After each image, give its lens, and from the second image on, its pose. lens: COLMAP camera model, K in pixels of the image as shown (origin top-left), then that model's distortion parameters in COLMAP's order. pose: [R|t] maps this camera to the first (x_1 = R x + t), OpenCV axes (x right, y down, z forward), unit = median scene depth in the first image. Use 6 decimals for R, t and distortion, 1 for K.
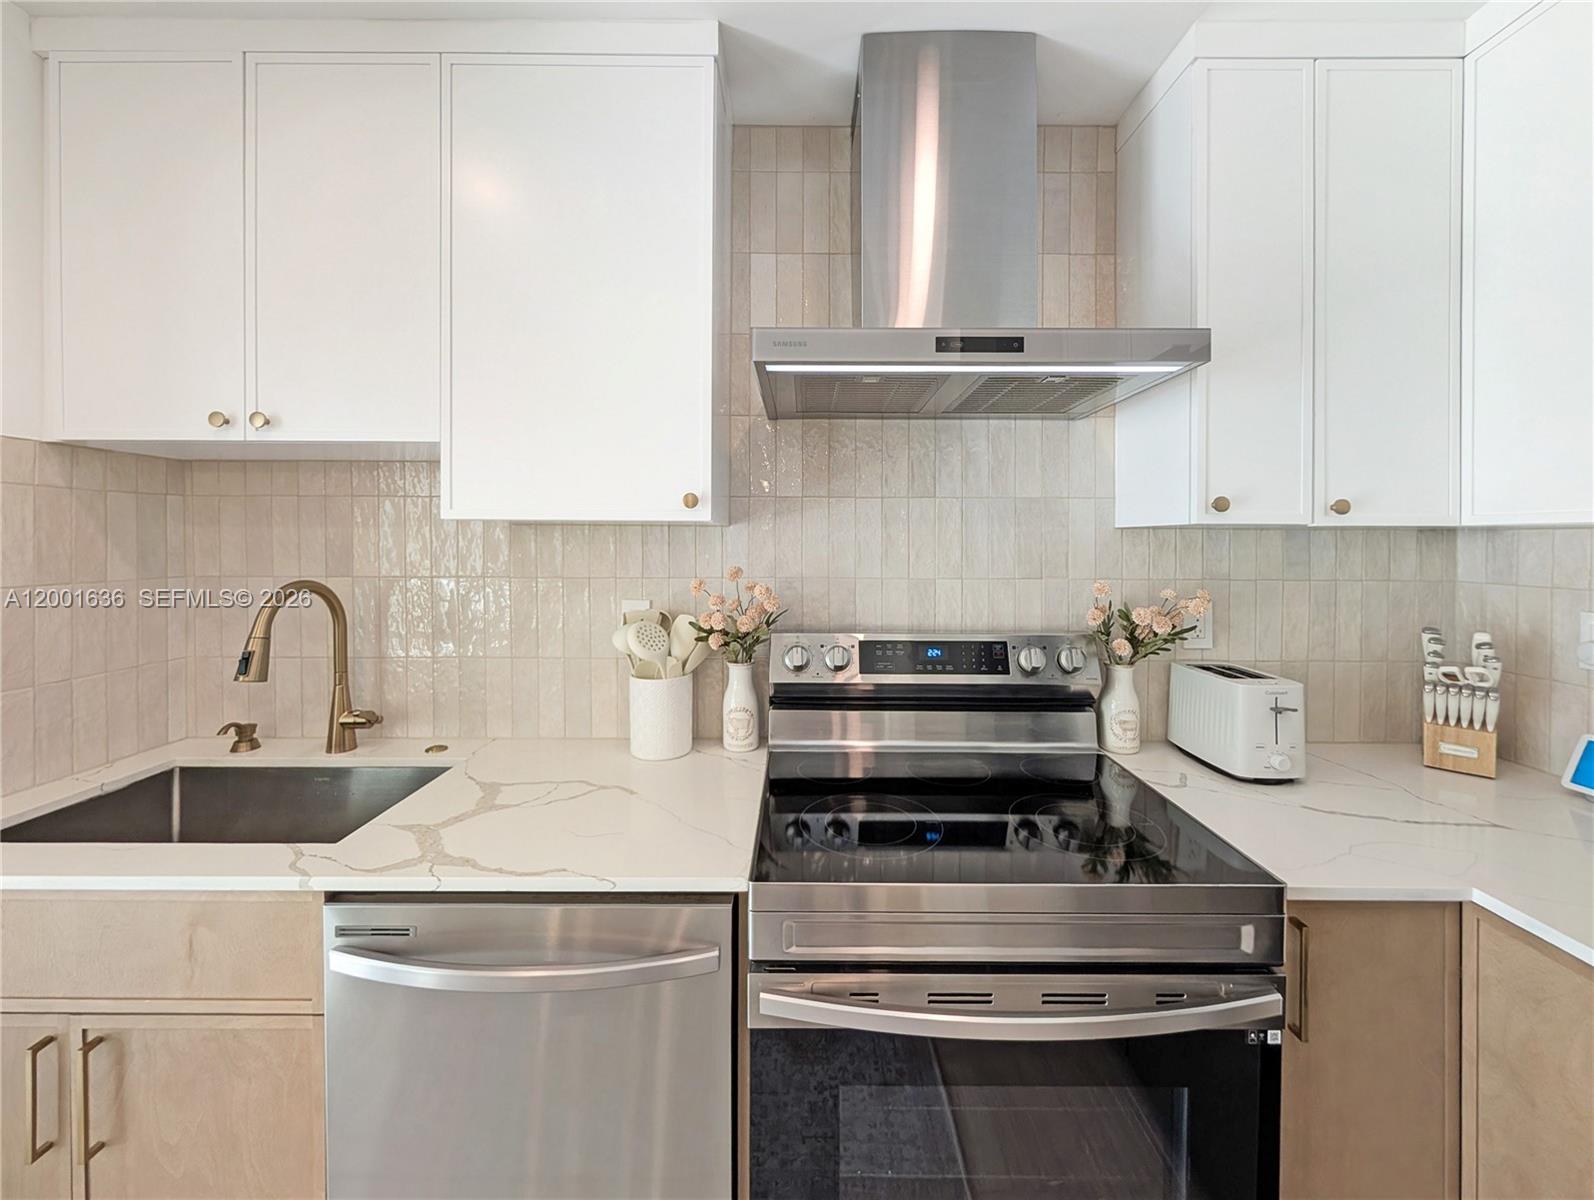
lens RADIAL K [[618.4, 0, 799.8], [0, 618.4, 544.0], [0, 0, 1]] dist [0.000796, 0.000249]
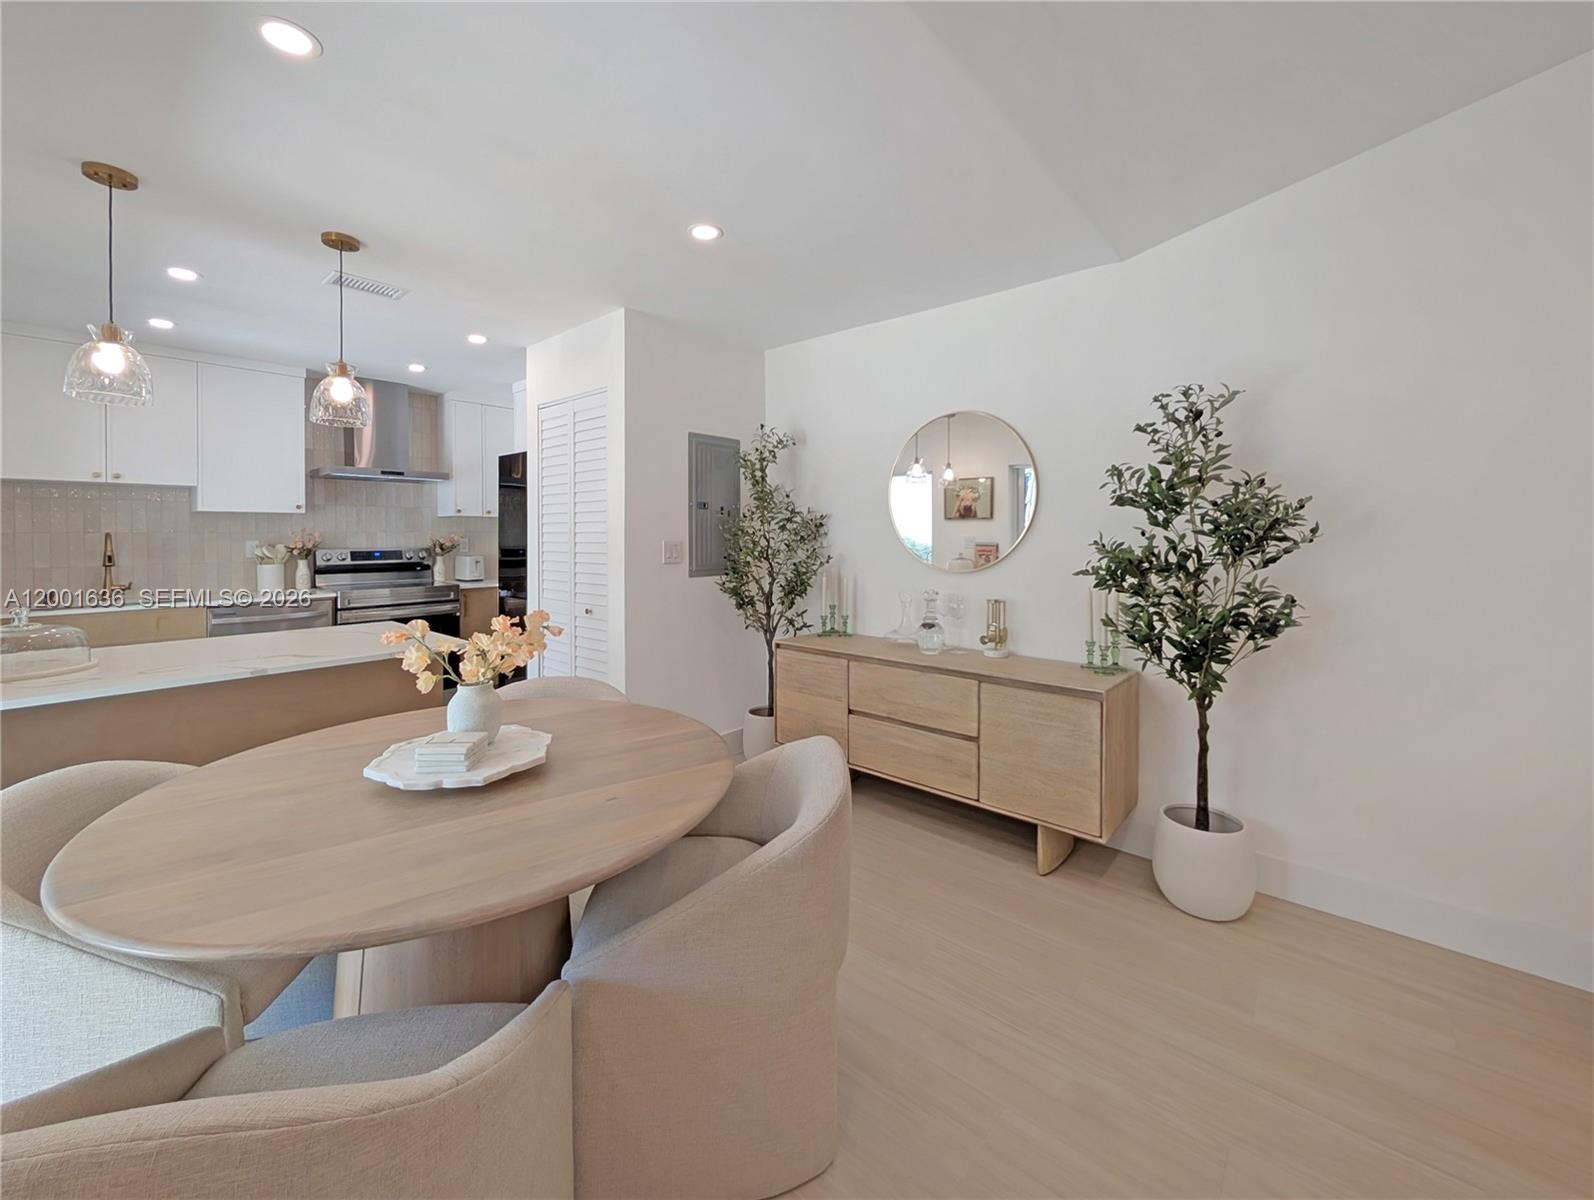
lens RADIAL K [[634.3, 0, 786.1], [0, 634.3, 537.3], [0, 0, 1]] dist [-0.000046, 0.000079]
pose [[0.661143, -0.010483, 0.750186, -0.879971], [0.008469, 0.999943, 0.006509, 0.084162], [-0.750212, 0.002050, 0.661194, -2.877775]]
